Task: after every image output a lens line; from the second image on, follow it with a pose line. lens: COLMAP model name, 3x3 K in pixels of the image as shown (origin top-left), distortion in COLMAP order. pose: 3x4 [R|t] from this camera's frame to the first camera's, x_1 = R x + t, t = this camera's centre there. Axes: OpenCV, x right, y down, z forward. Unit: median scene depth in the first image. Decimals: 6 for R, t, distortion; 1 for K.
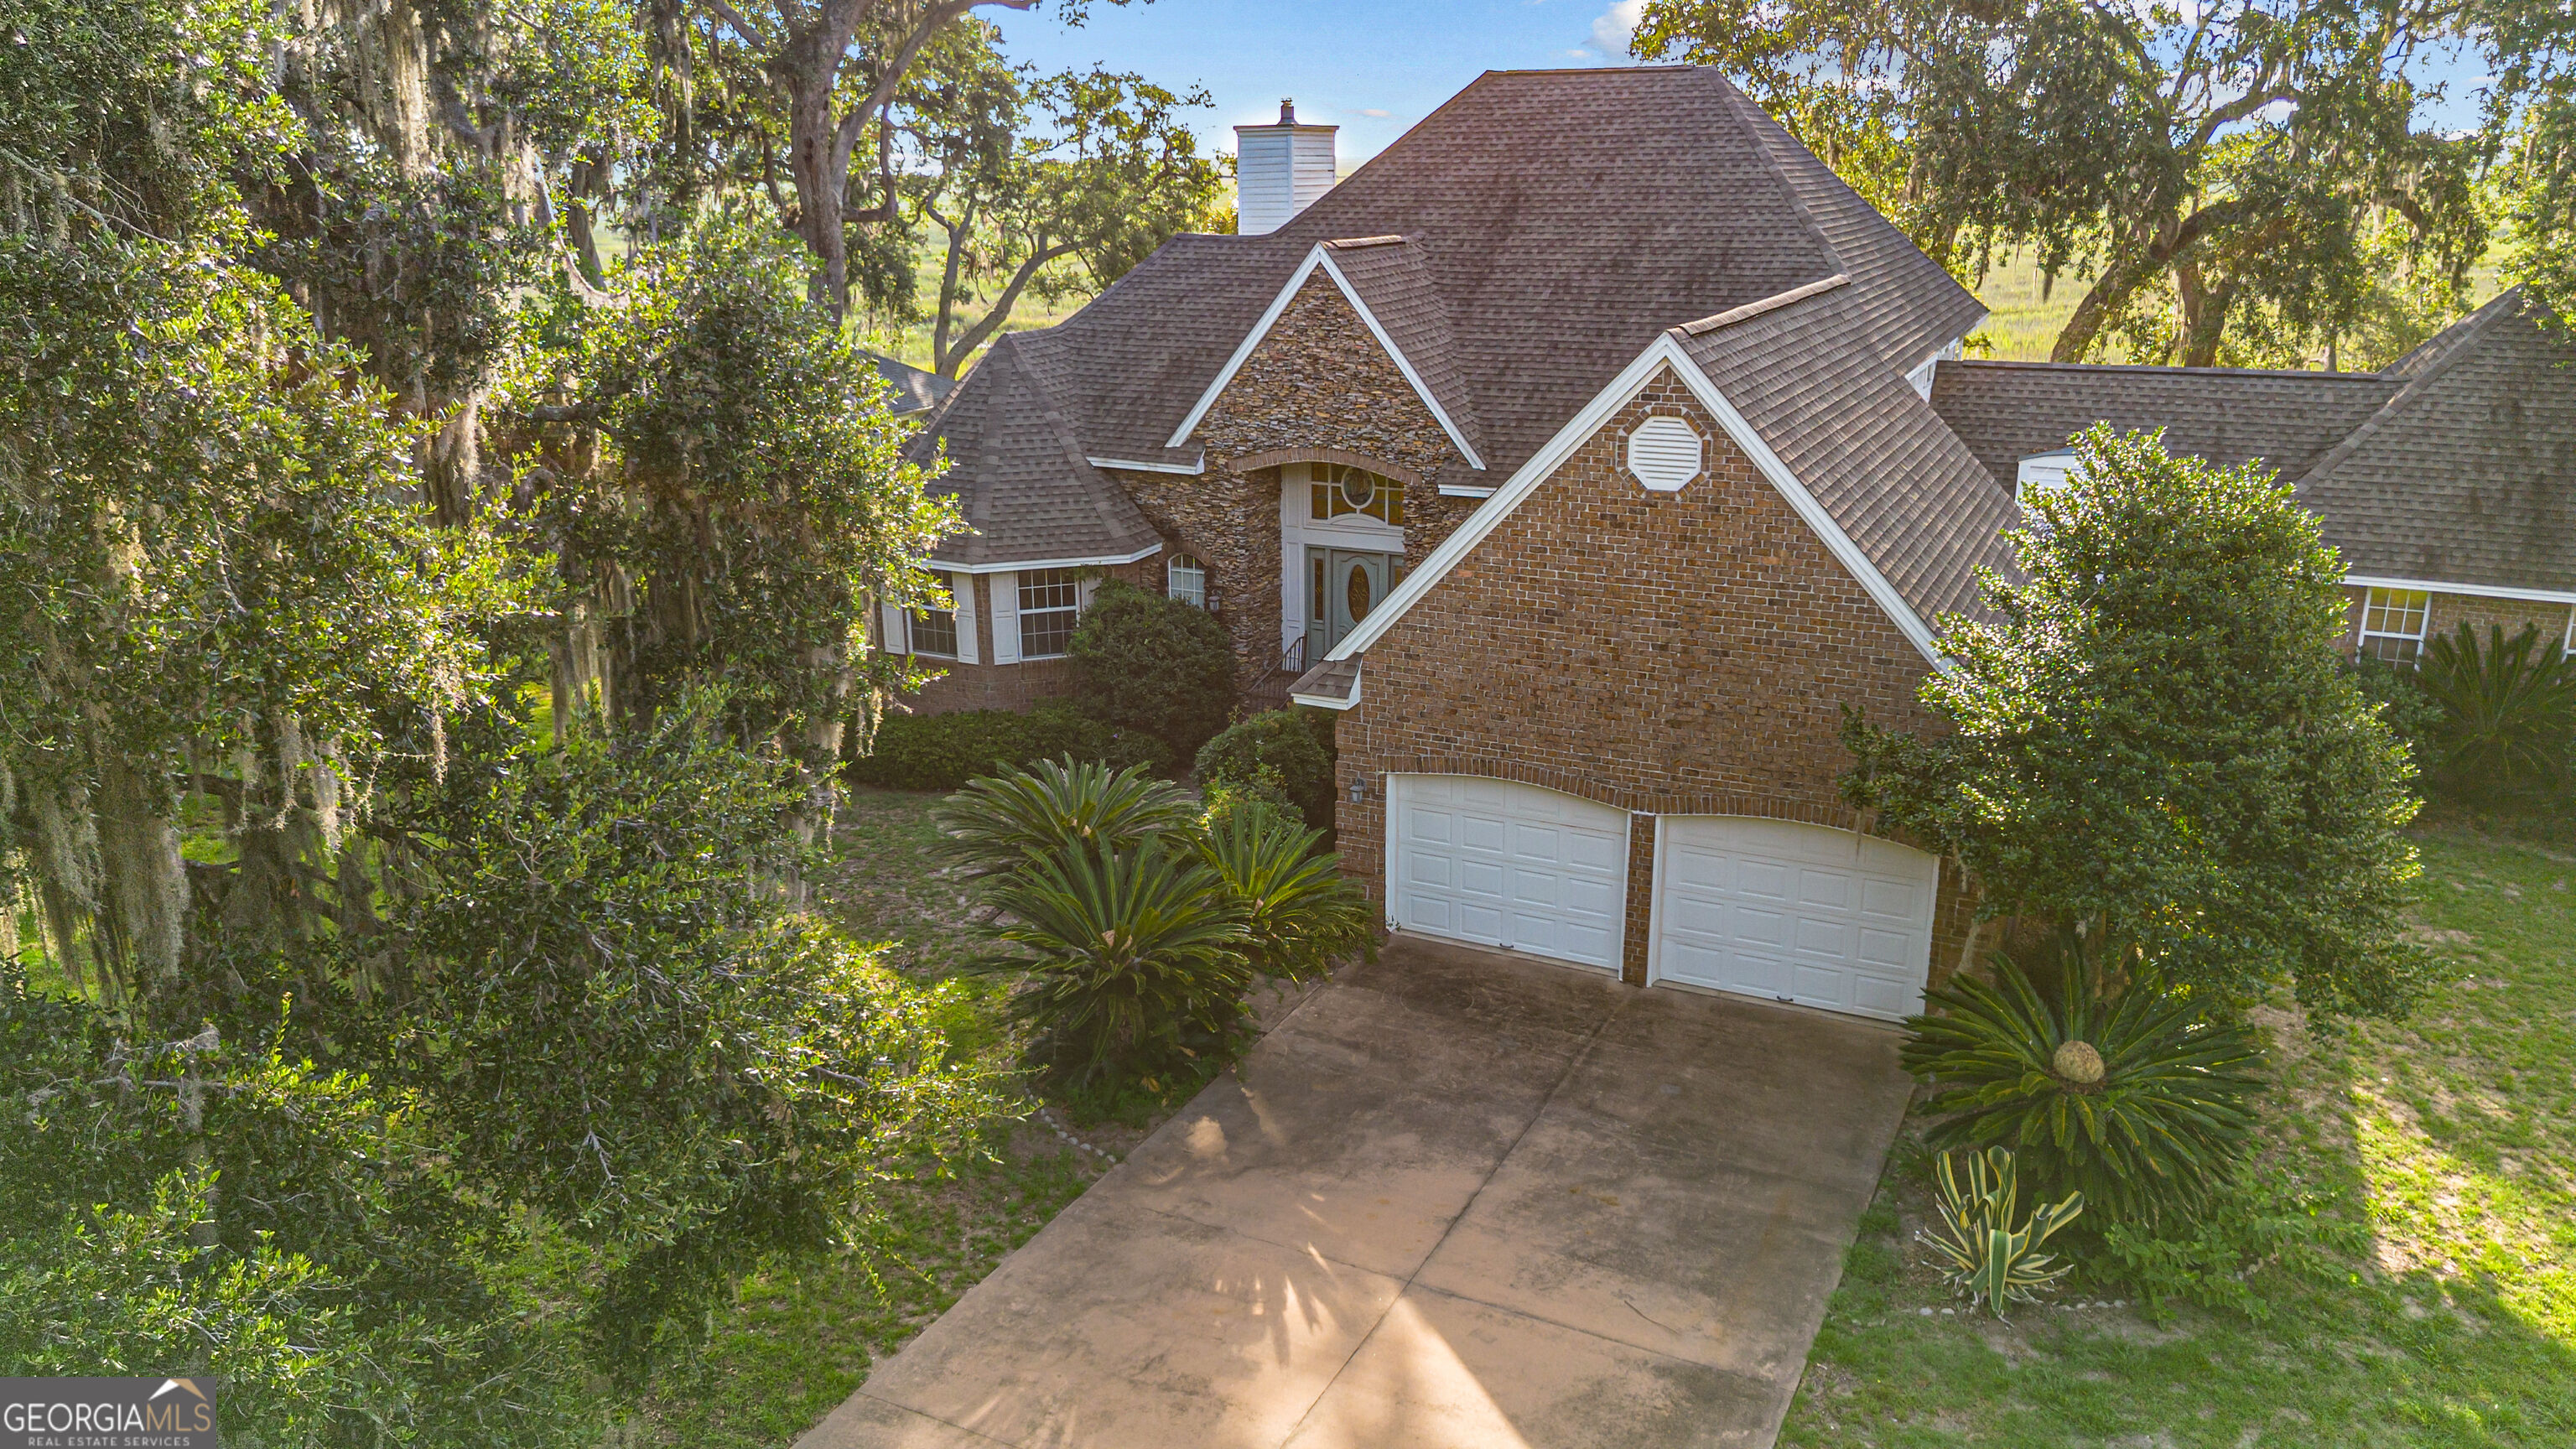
lens RADIAL K [[1814.5, 0, 1288.0], [0, 1814.5, 724.5], [0, 0, 1]] dist [0.065391, -0.074756]
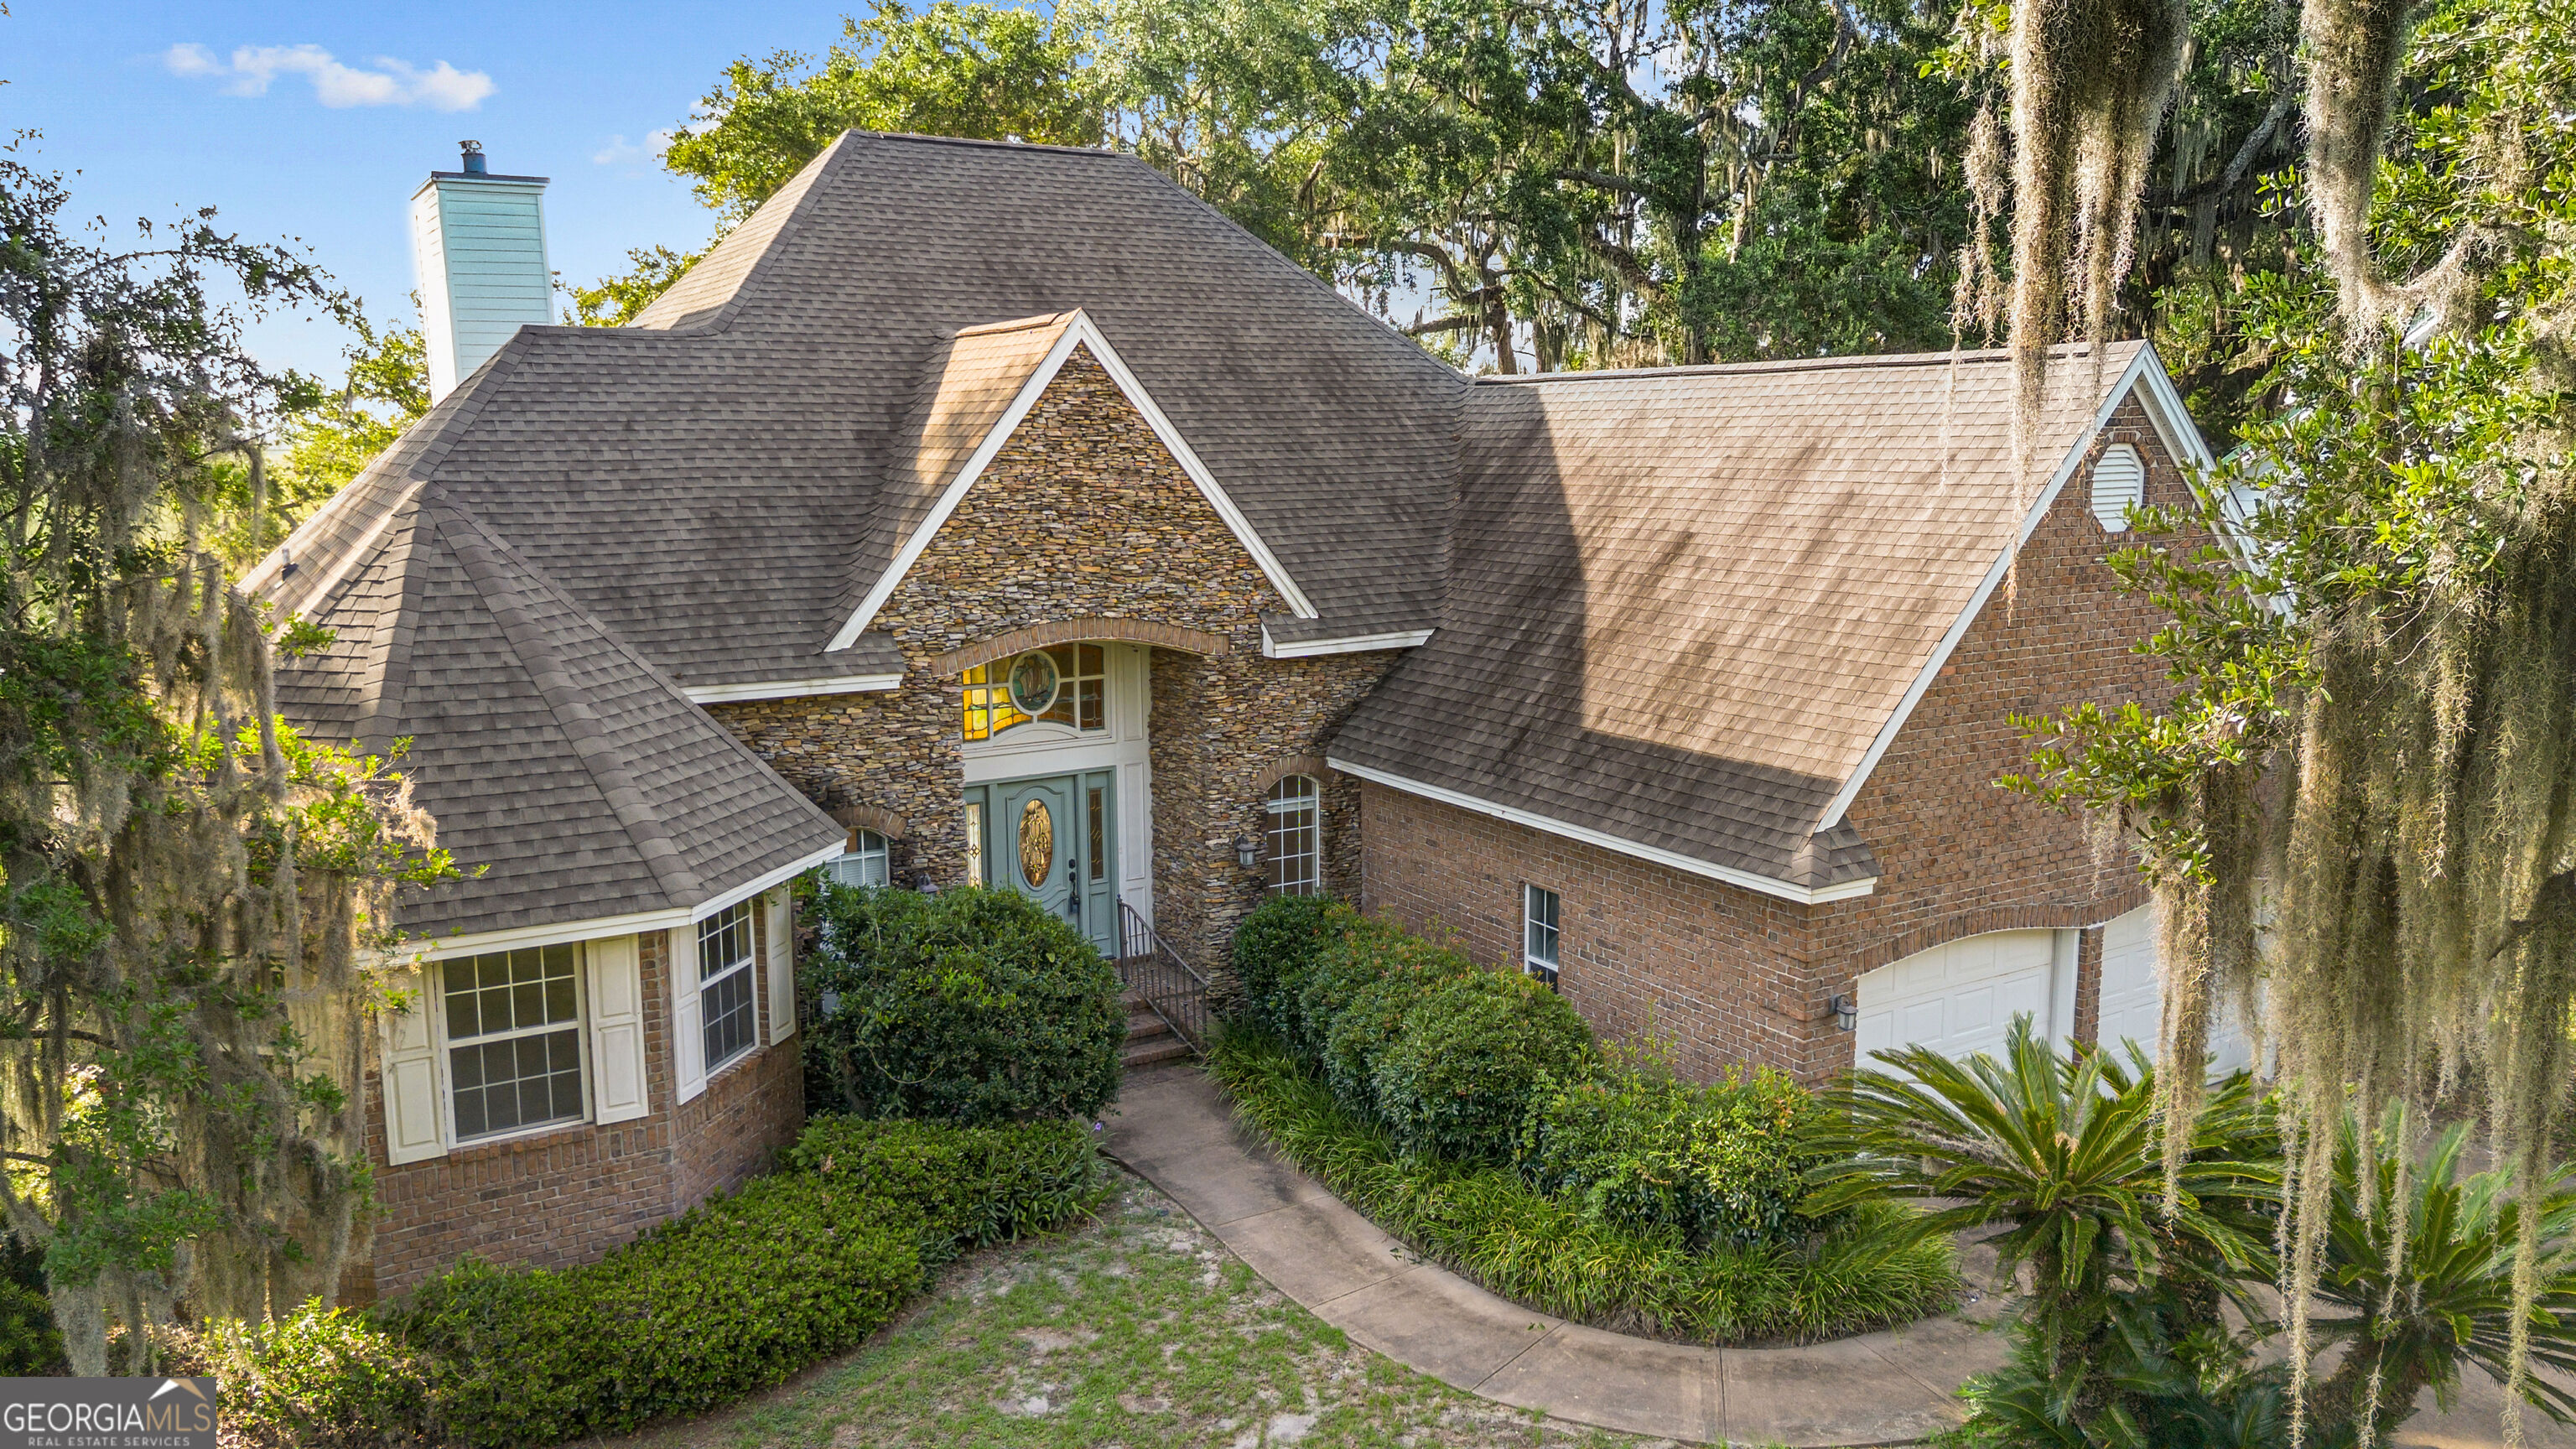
lens RADIAL K [[1842.3, 0, 1281.7], [0, 1842.3, 692.7], [0, 0, 1]] dist [0.063887, -0.051651]
pose [[0.541548, -0.121924, 0.831781, -0.667751], [0.255027, 0.966627, -0.024350, -0.121467], [-0.801054, 0.225313, 0.554569, 0.764986]]
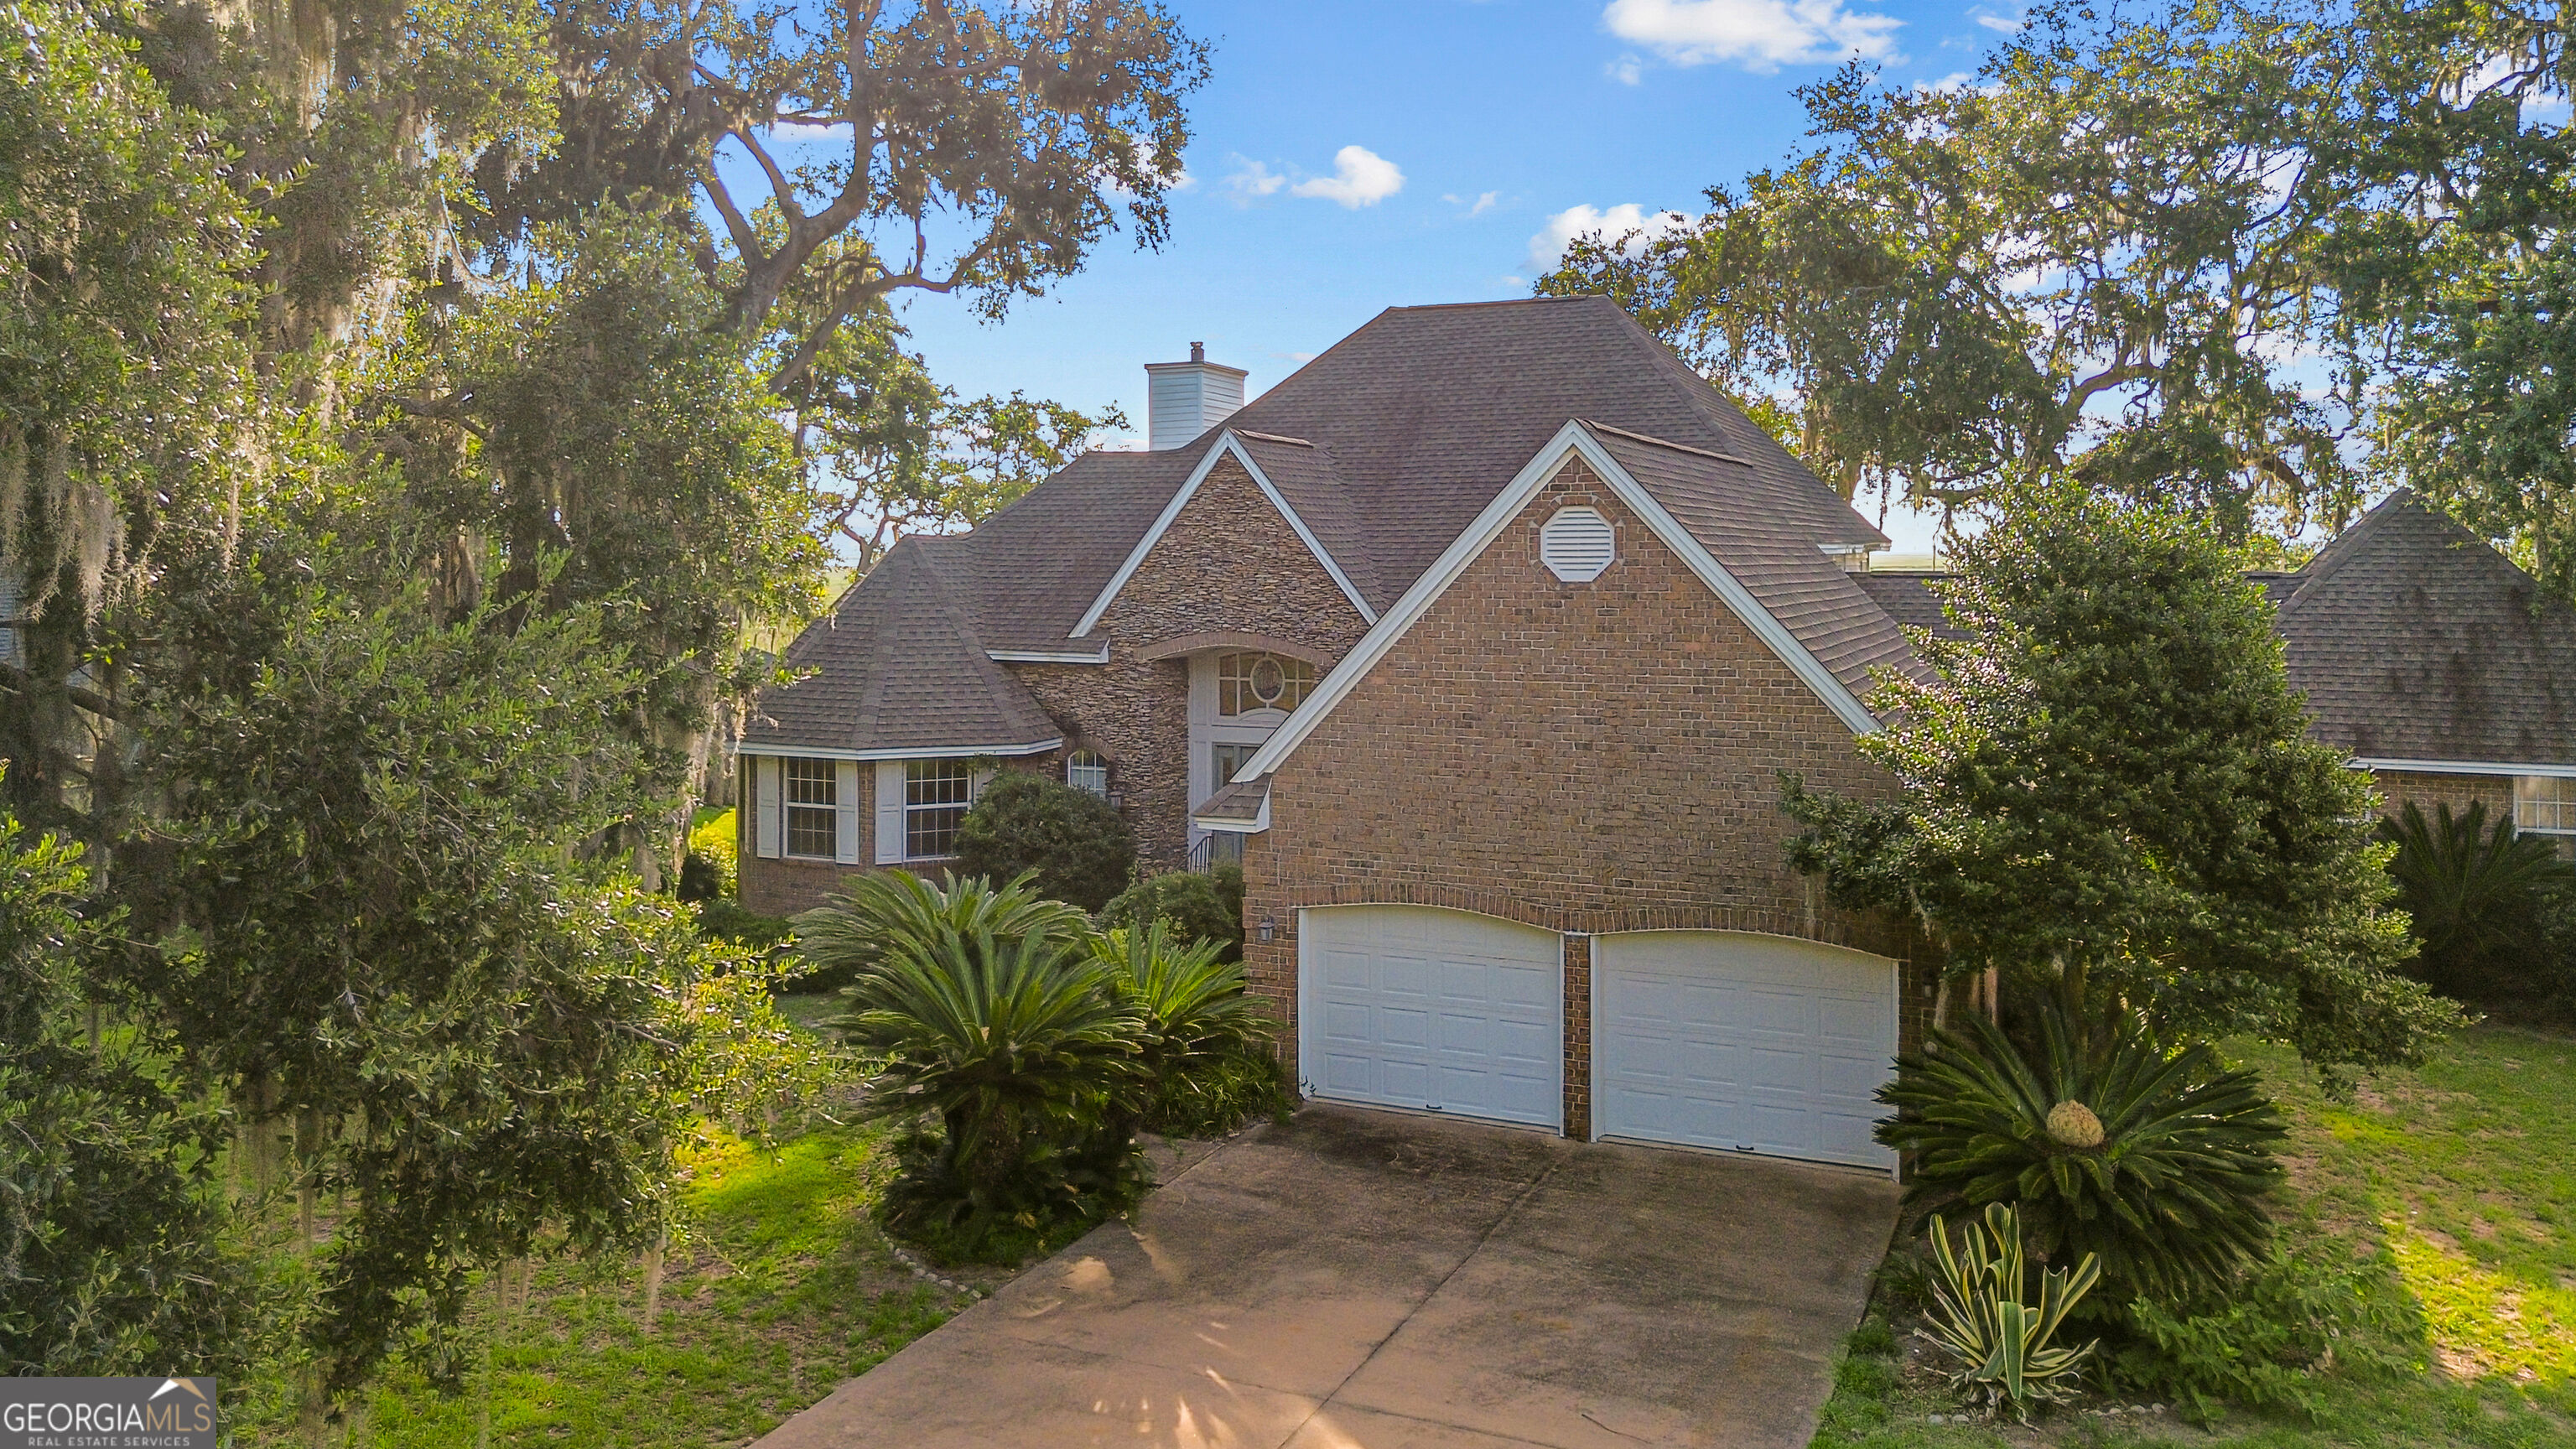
lens RADIAL K [[1866.1, 0, 1280.2], [0, 1866.1, 563.1], [0, 0, 1]] dist [0.055477, -0.051172]
pose [[0.999118, 0.006019, 0.041548, 0.005065], [0.006337, 0.956705, -0.290991, 0.136965], [-0.041501, 0.290998, 0.955823, 0.045597]]
